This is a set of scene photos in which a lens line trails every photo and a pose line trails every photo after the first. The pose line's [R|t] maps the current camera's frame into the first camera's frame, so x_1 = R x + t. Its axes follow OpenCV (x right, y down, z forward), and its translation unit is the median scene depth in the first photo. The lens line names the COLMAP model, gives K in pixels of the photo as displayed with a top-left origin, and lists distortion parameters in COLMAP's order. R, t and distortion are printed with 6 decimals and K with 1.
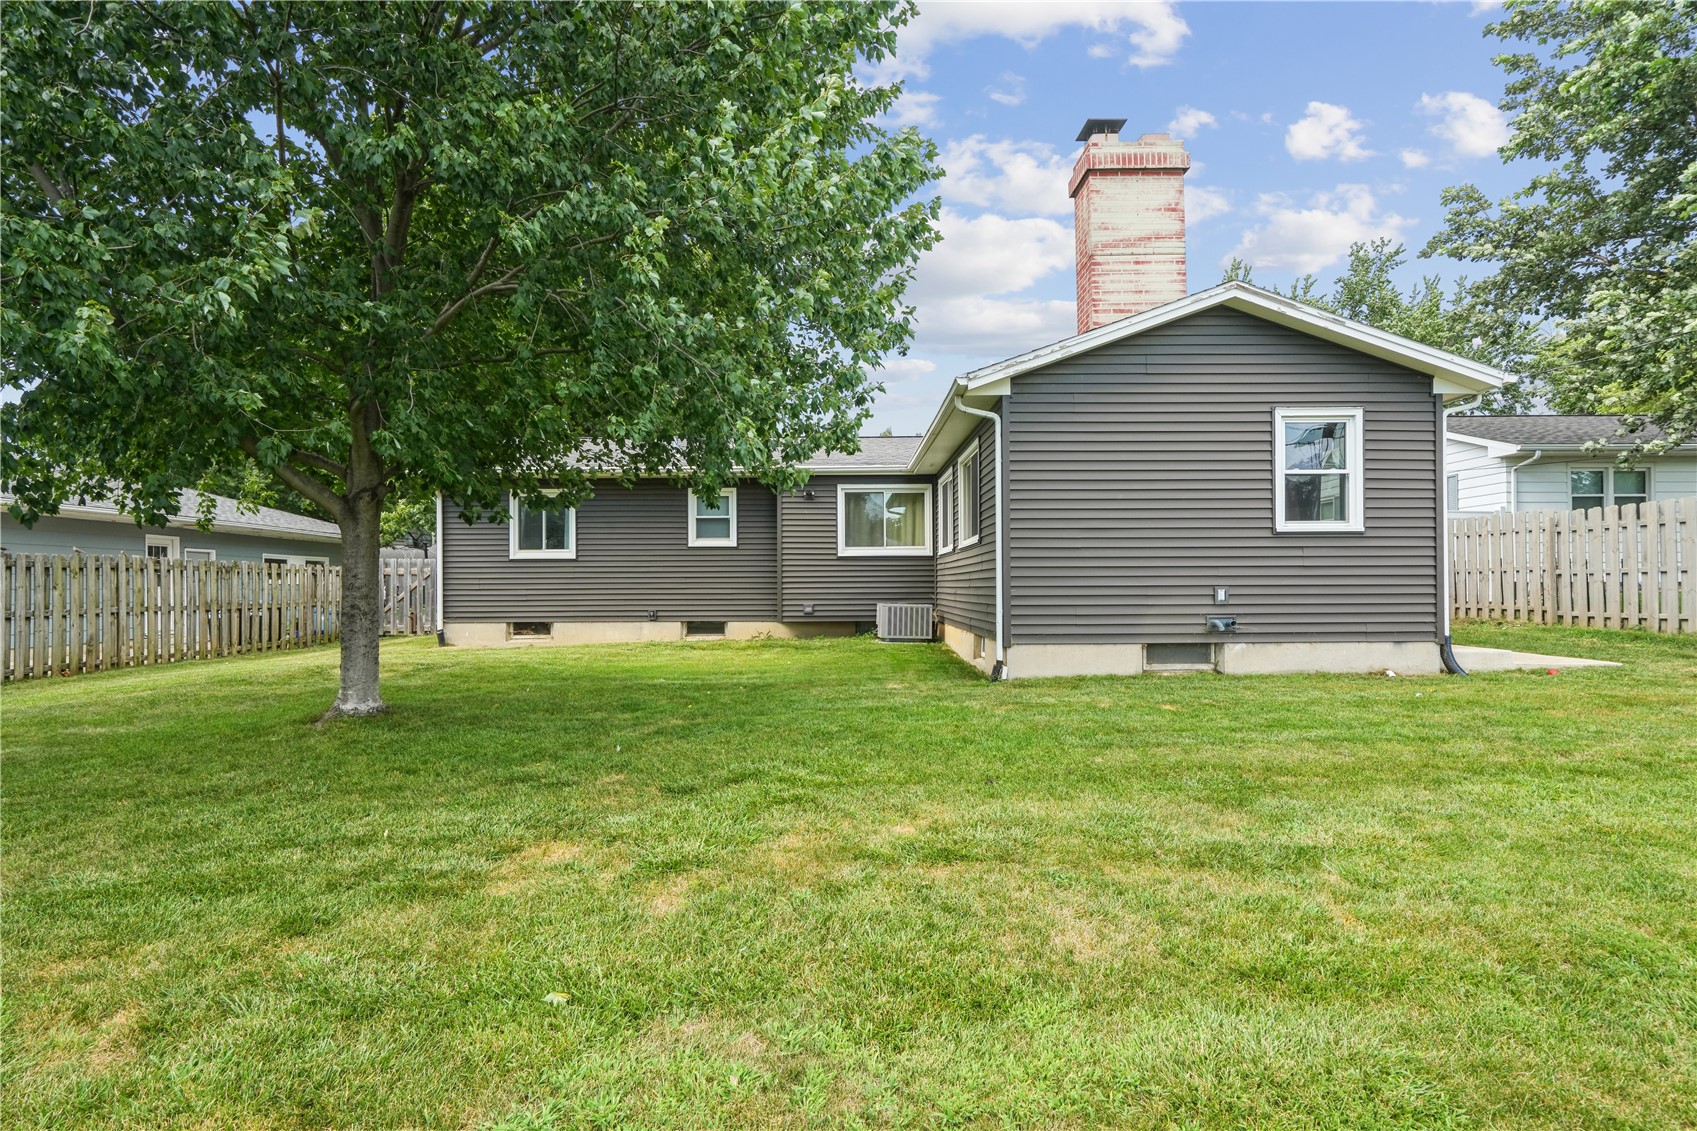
lens RADIAL K [[890.9, 0, 846.2], [0, 890.9, 582.6], [0, 0, 1]] dist [-0.001097, -0.000084]
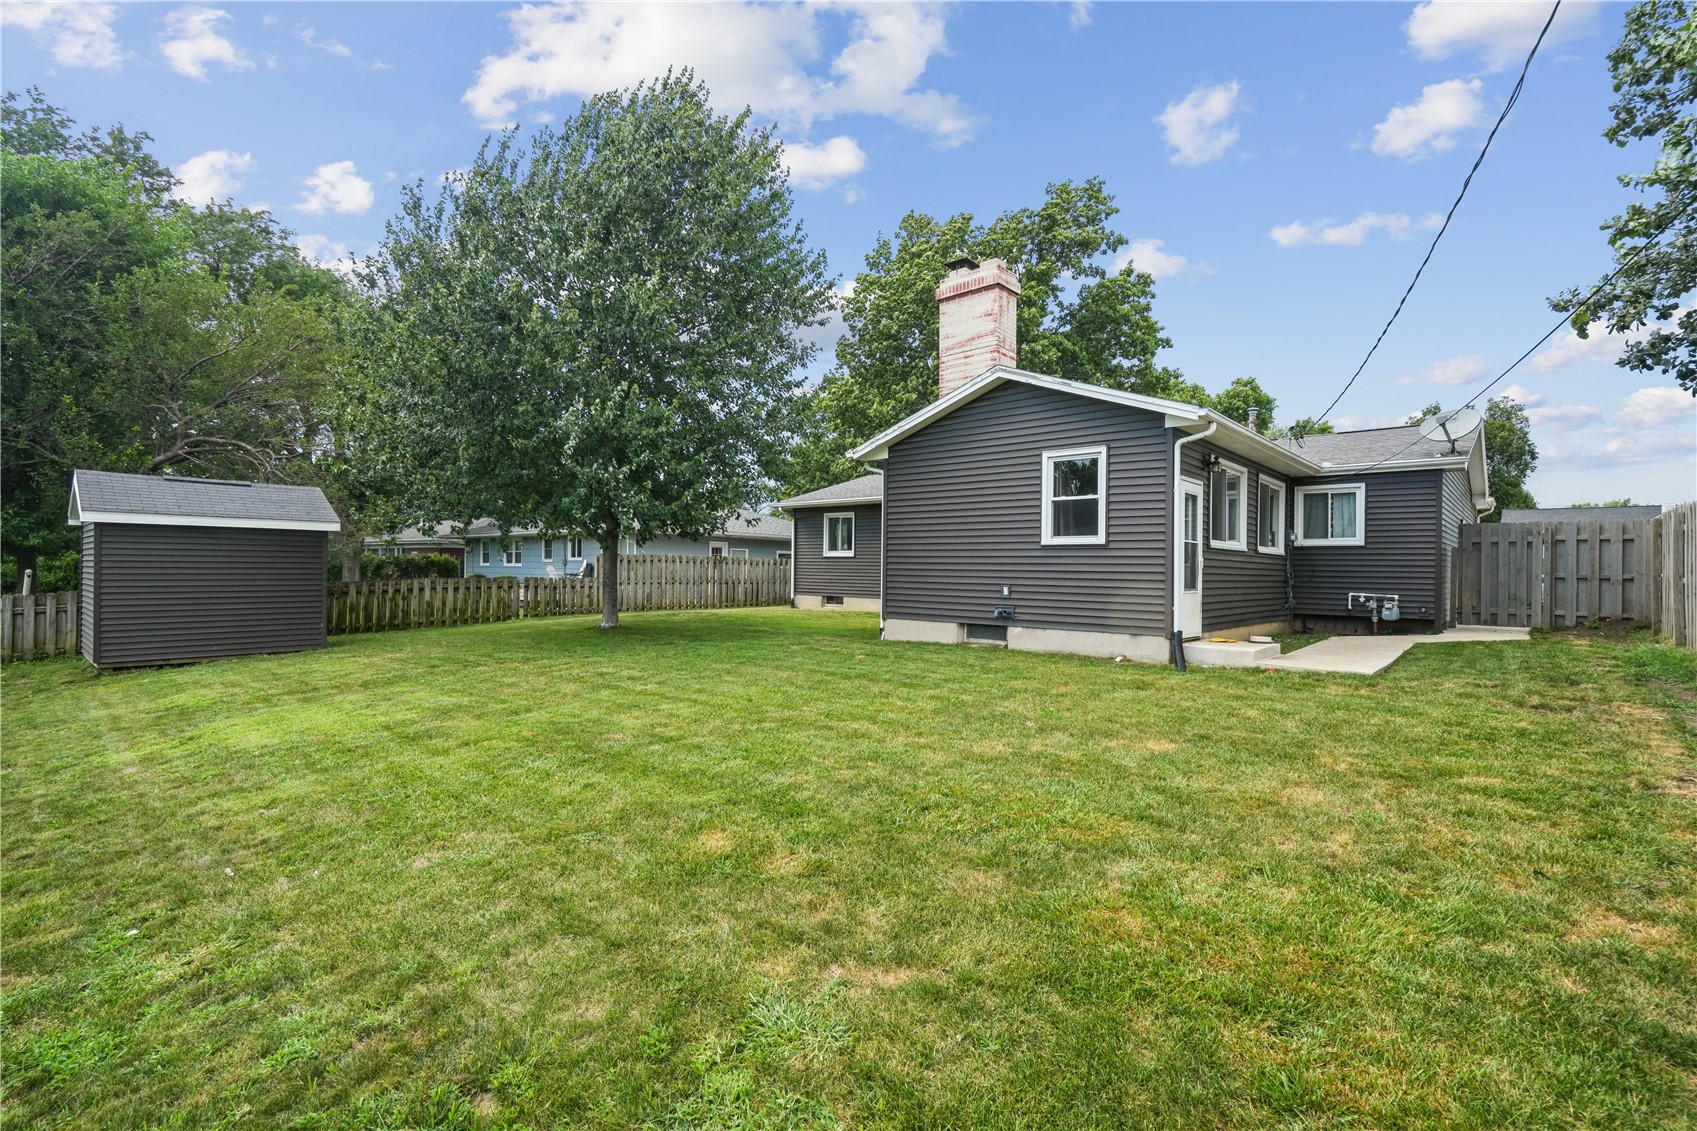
lens RADIAL K [[768.2, 0, 849.7], [0, 768.2, 559.9], [0, 0, 1]] dist [-0.001823, -0.000418]
pose [[0.751891, 0.008287, -0.659235, 1.011806], [-0.016020, 0.999855, -0.005703, -0.022966], [0.659092, 0.014849, 0.751916, -0.049002]]
